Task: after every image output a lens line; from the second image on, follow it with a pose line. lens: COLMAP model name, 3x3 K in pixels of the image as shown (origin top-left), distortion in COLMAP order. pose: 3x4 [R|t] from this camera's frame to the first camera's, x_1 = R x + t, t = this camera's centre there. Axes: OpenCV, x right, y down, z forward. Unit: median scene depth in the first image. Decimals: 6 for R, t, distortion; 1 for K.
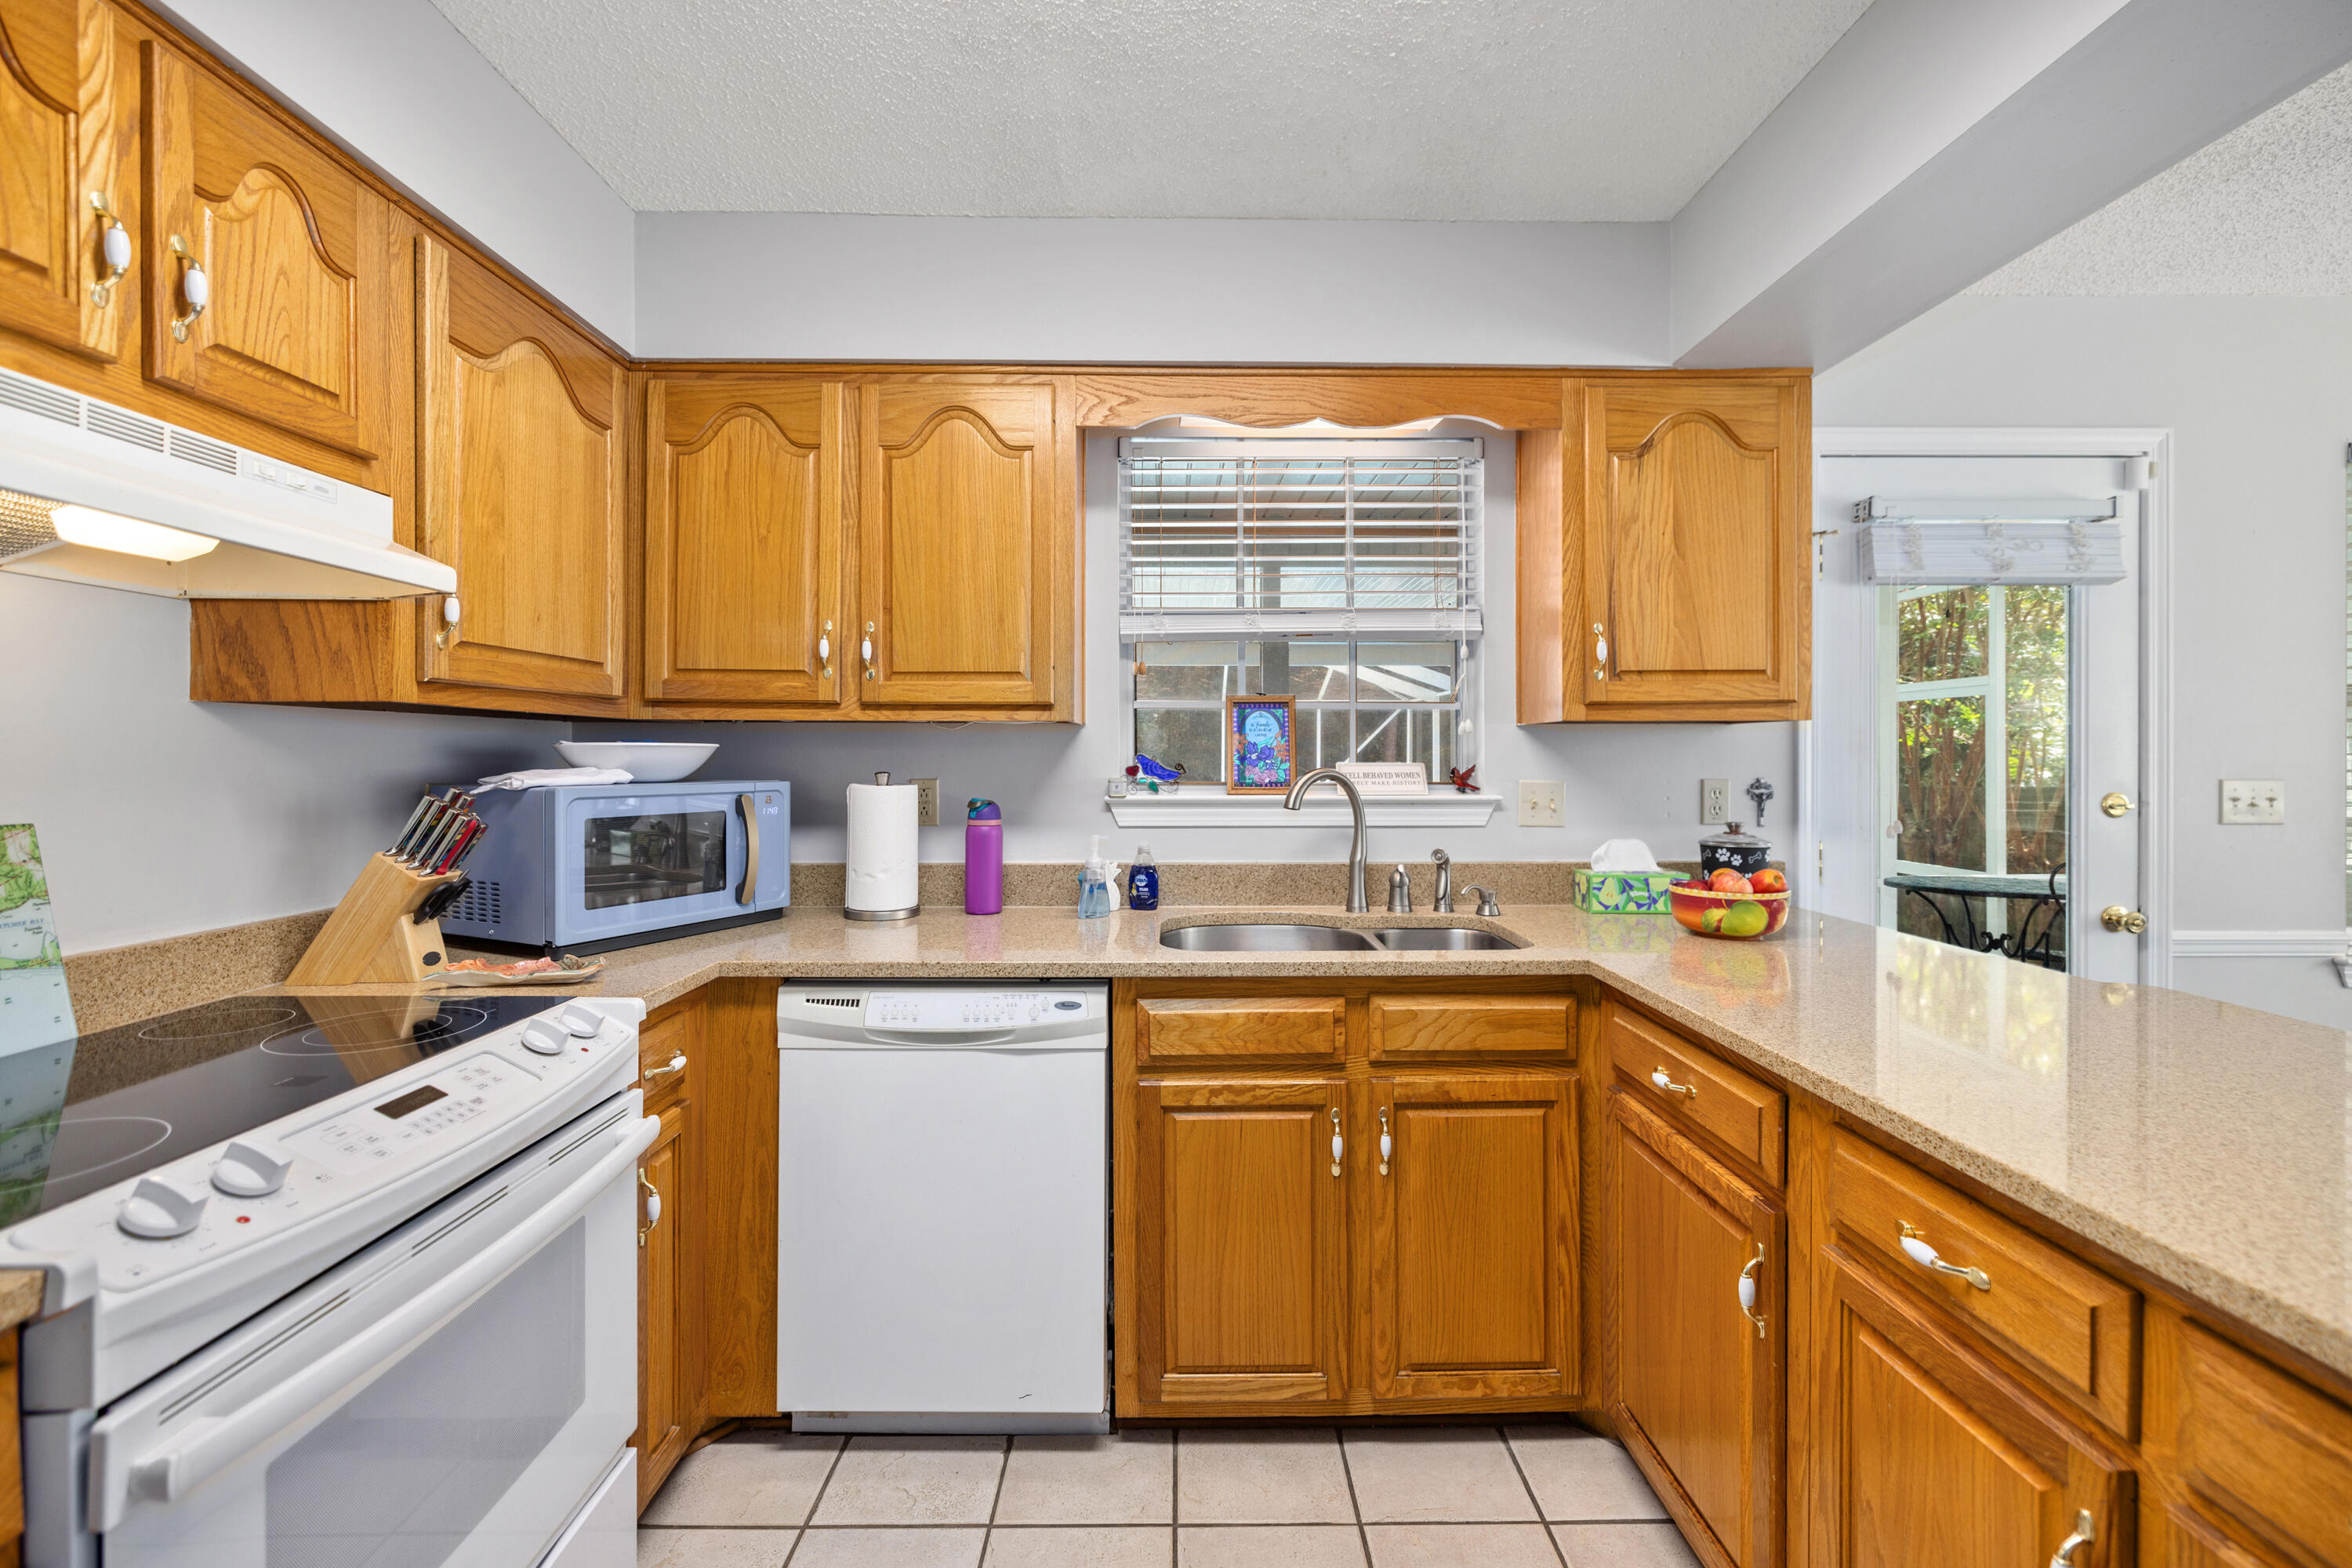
lens RADIAL K [[986.7, 0, 1197.7], [0, 986.7, 758.4], [0, 0, 1]] dist [-0.000212, 0.000011]
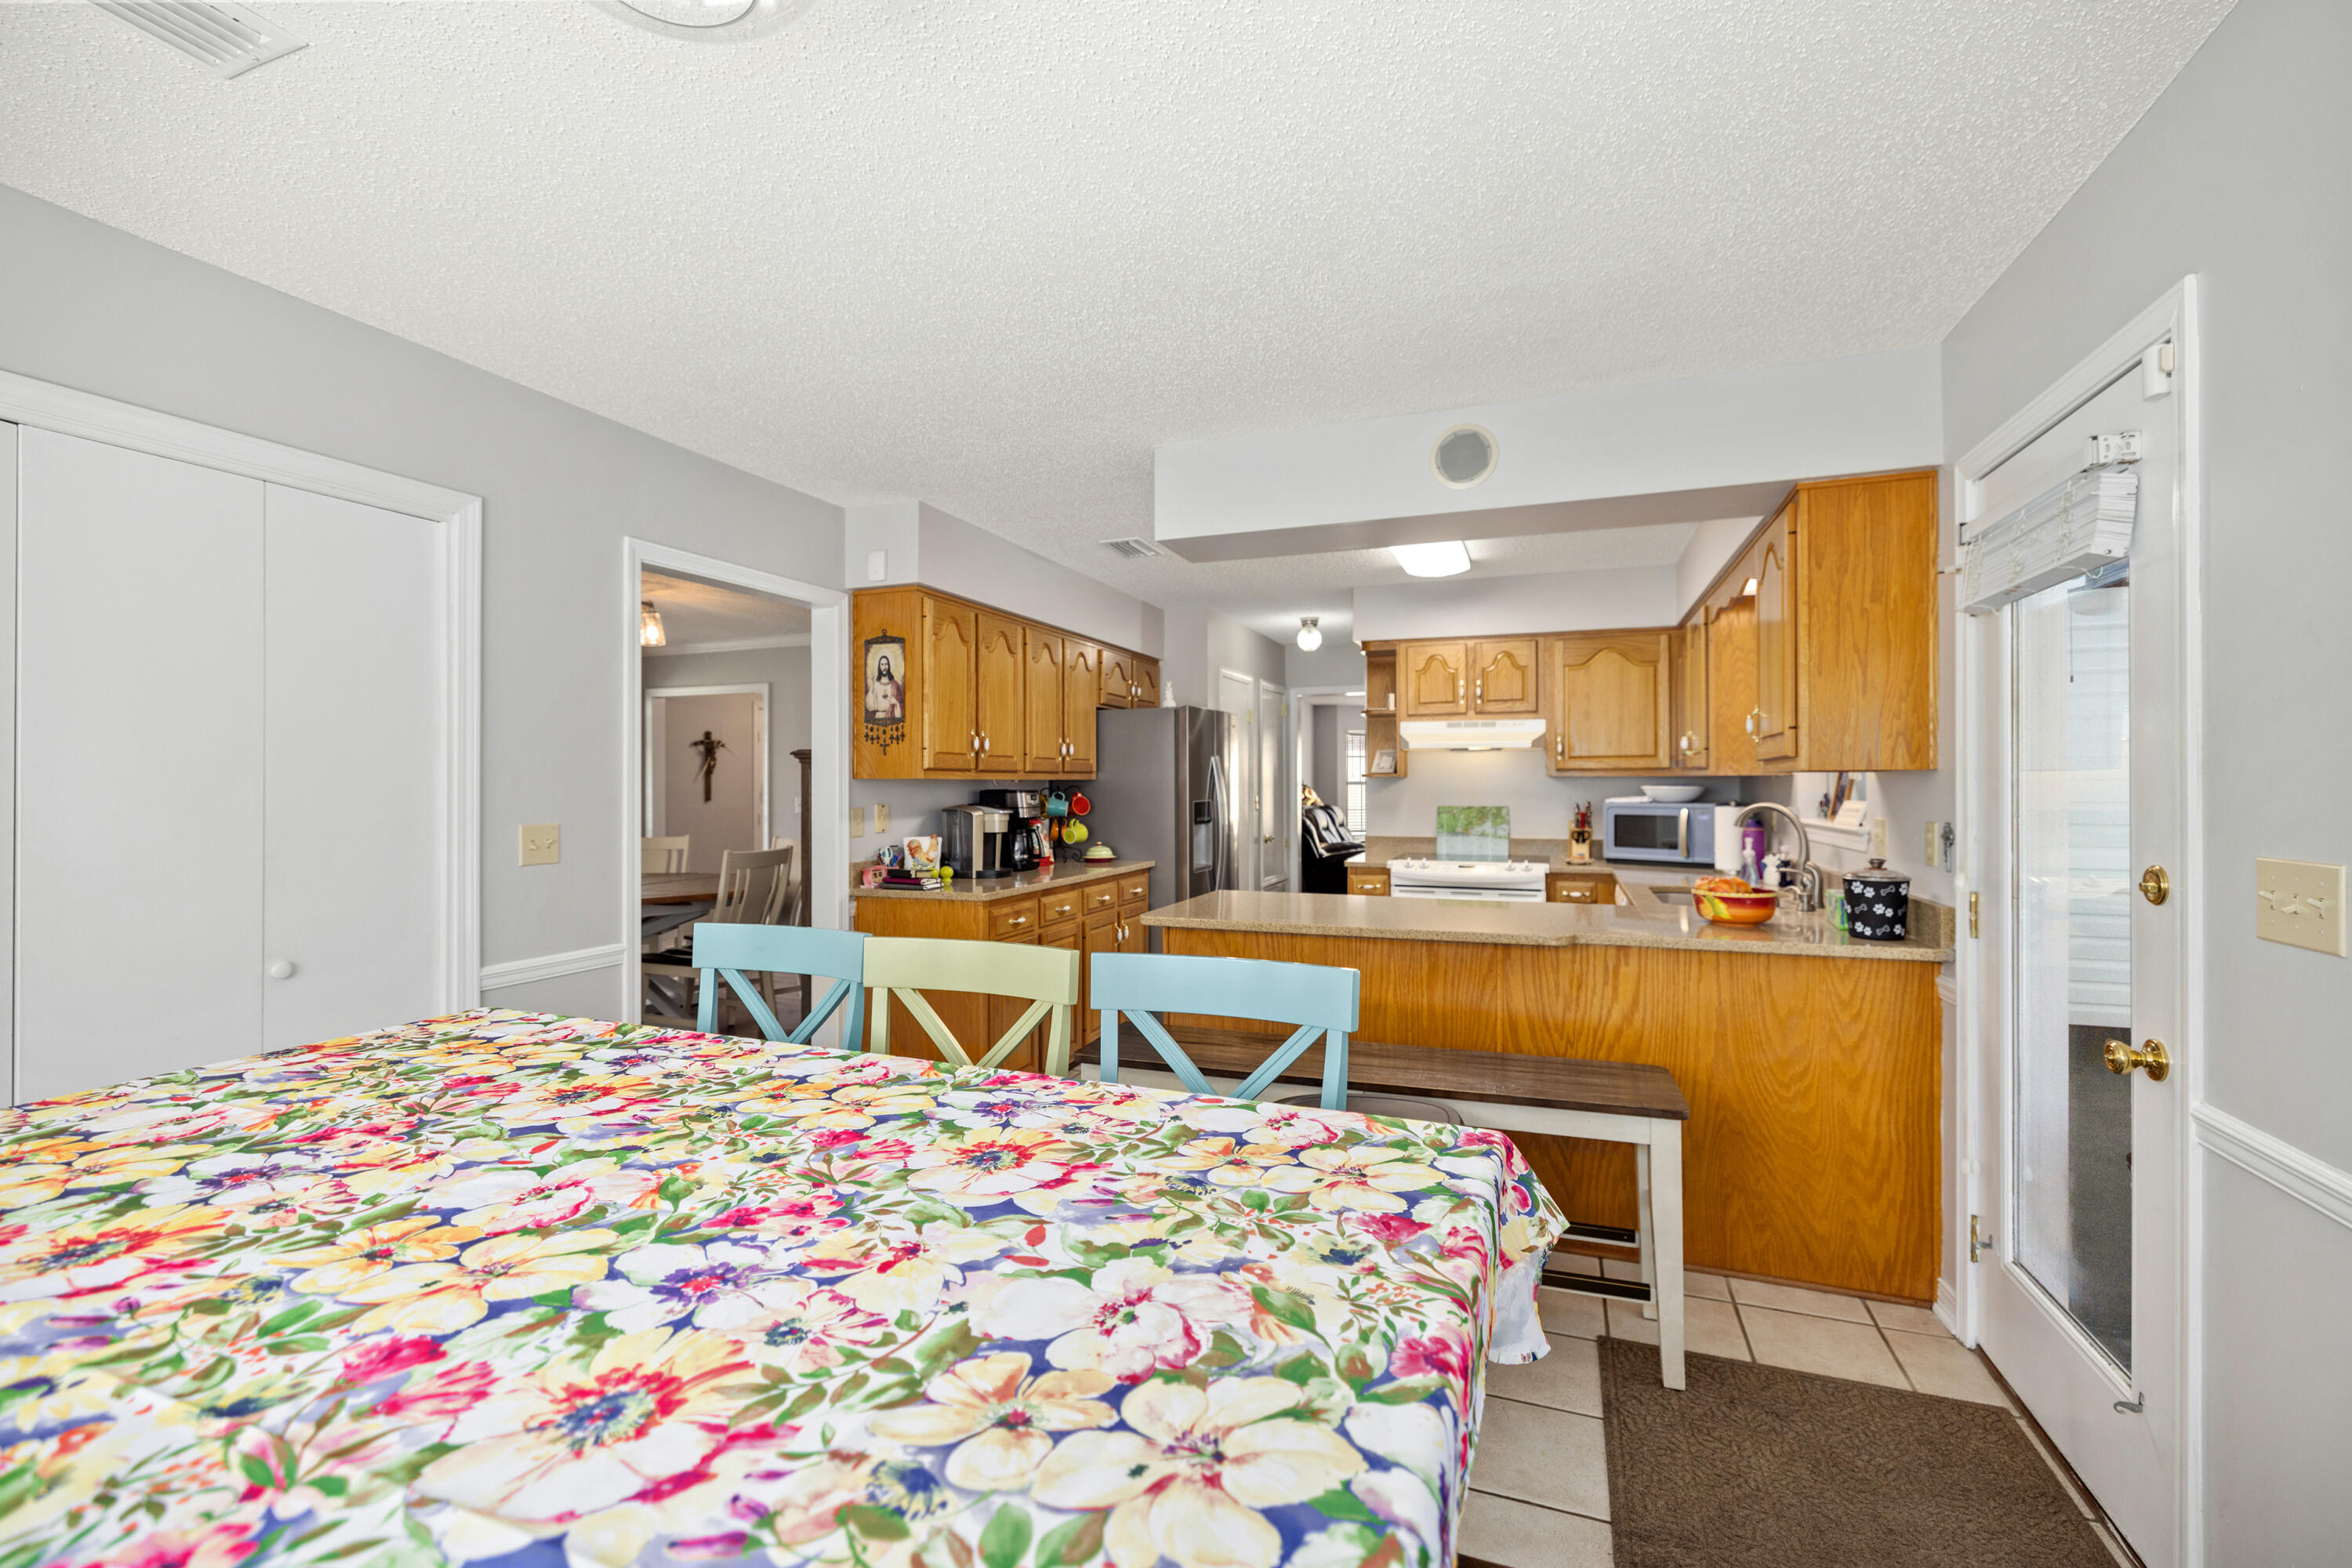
lens RADIAL K [[1010.8, 0, 1176.0], [0, 1010.8, 784.0], [0, 0, 1]] dist [-0.000177, -0.000009]
pose [[-0.366883, 0.002650, -0.930263, 2.113734], [0.001302, 0.999996, 0.002335, -0.027497], [0.930266, -0.000355, -0.366886, 0.755847]]
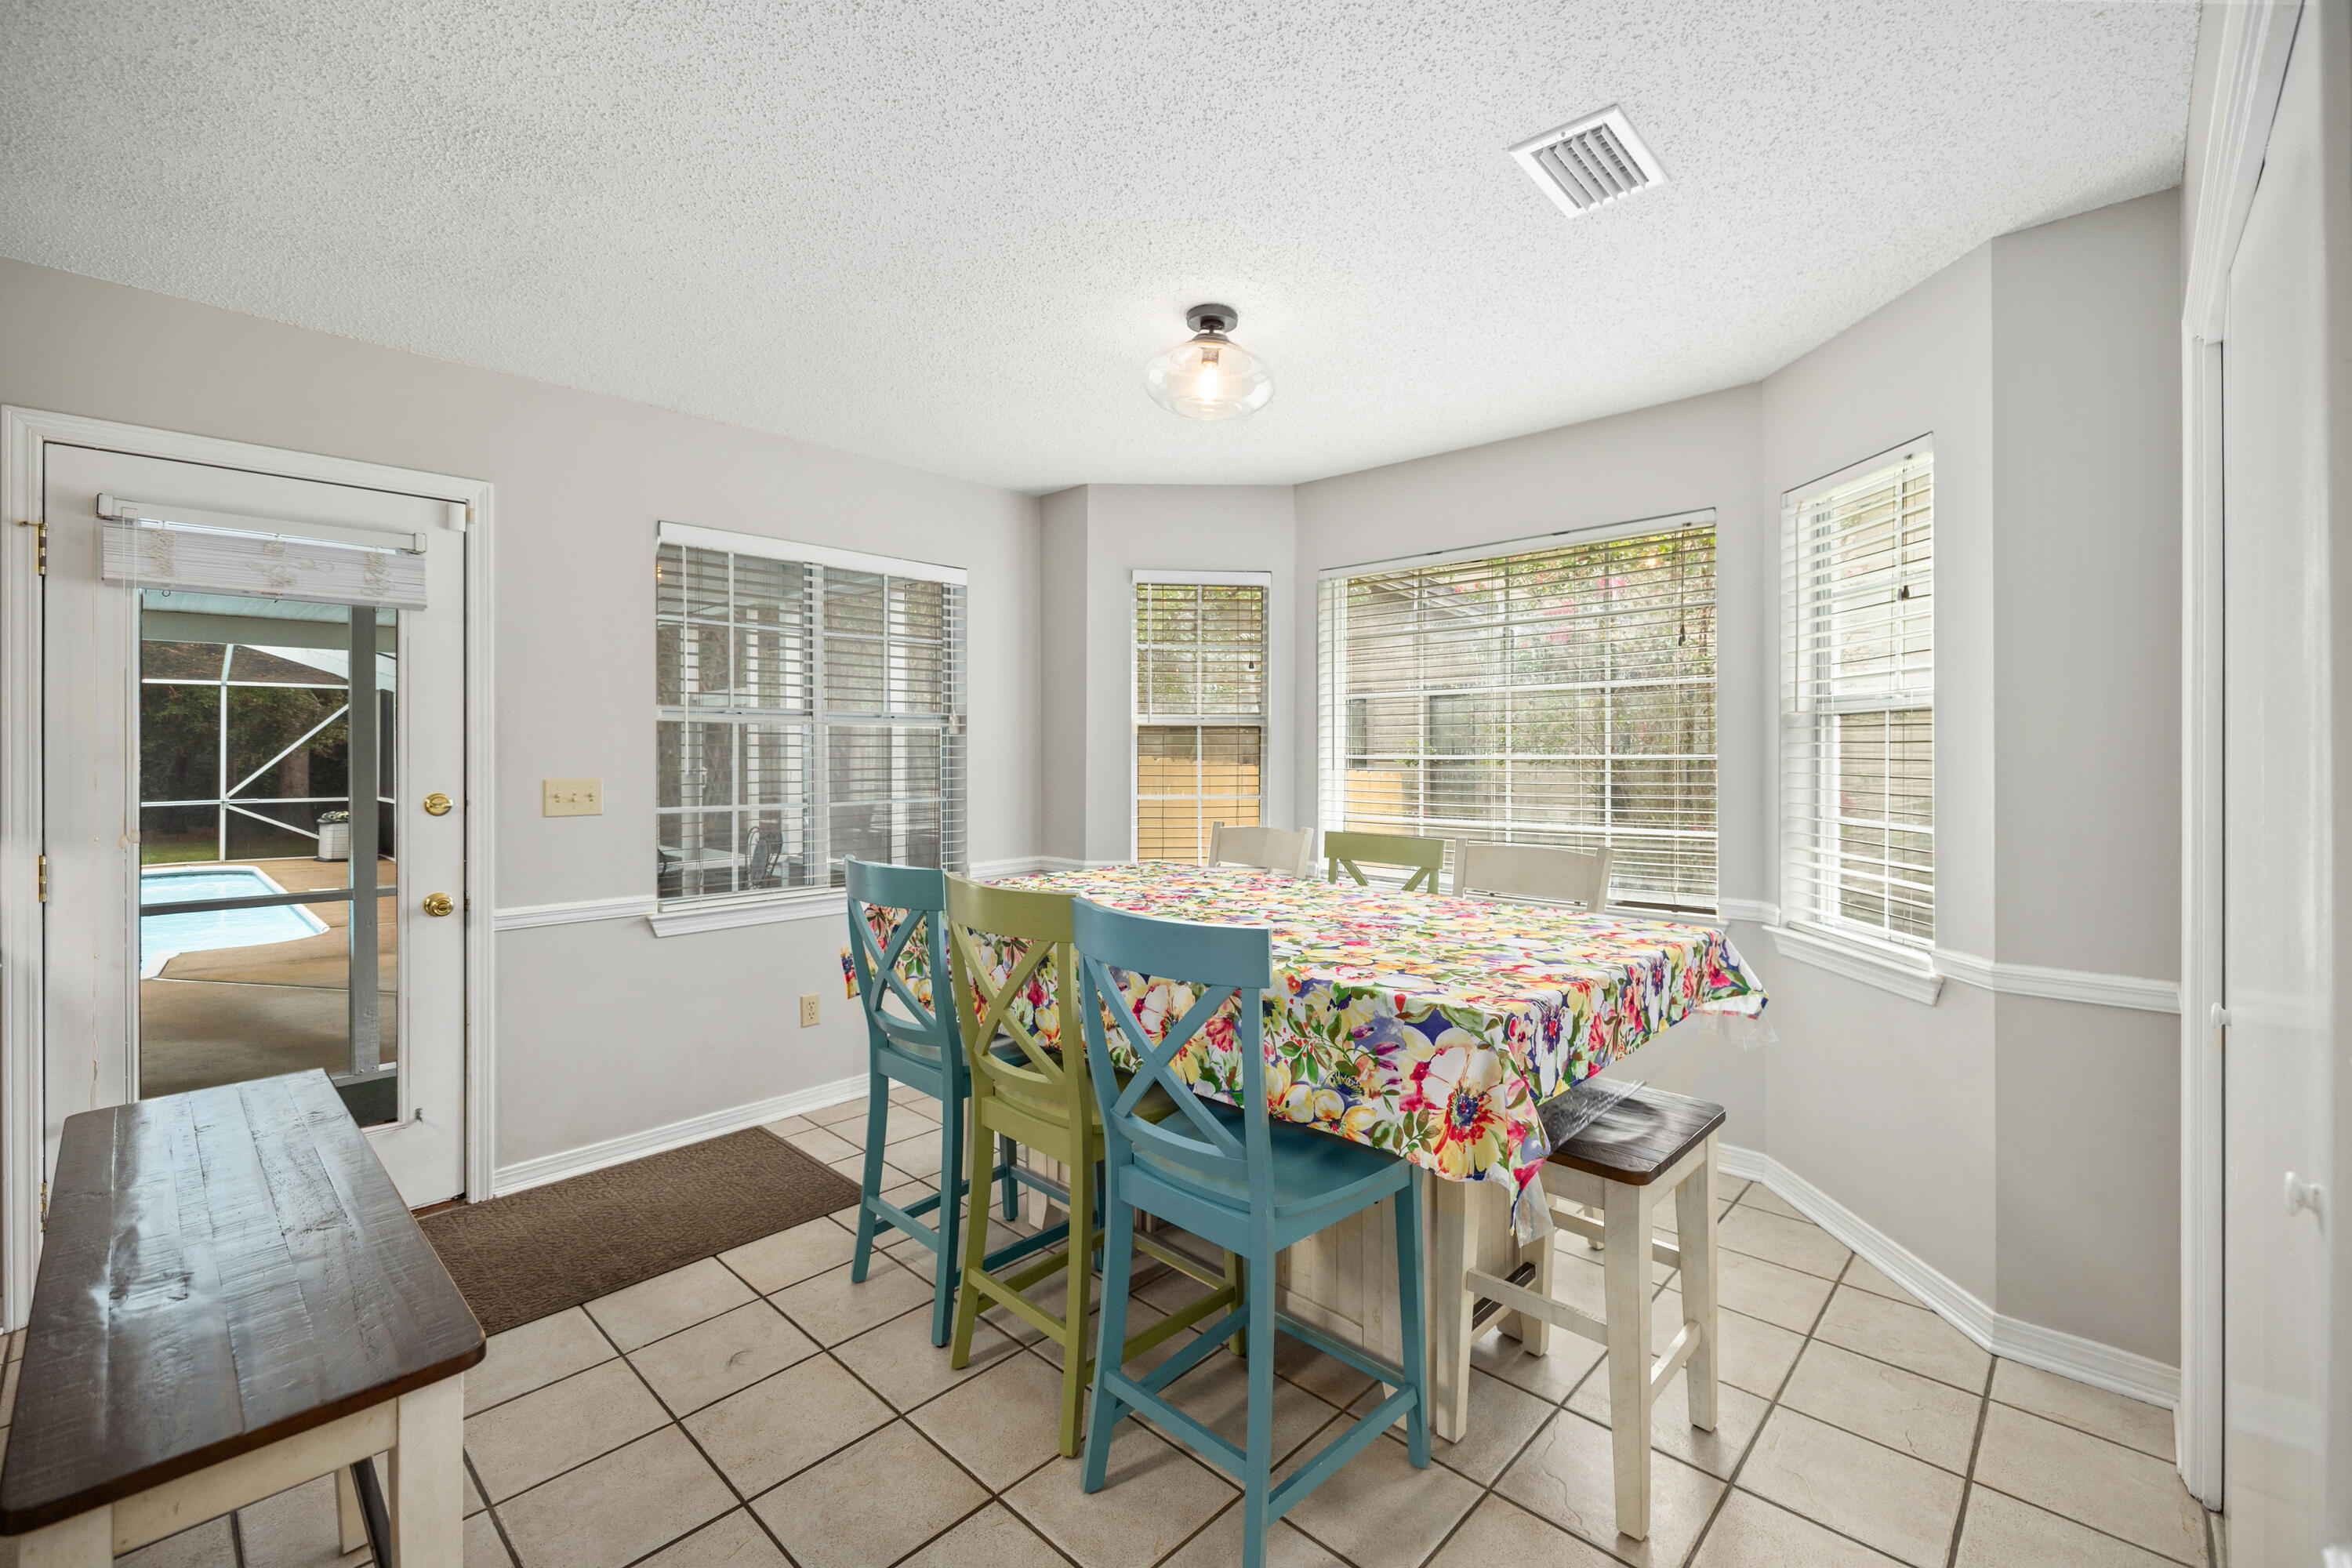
lens RADIAL K [[997.2, 0, 1174.7], [0, 997.2, 752.3], [0, 0, 1]] dist [-0.001001, -0.000159]
pose [[0.696952, -0.002215, 0.717114, 0.831866], [0.002405, 0.999997, 0.000752, -0.015327], [-0.717113, 0.001201, 0.696956, -0.483177]]
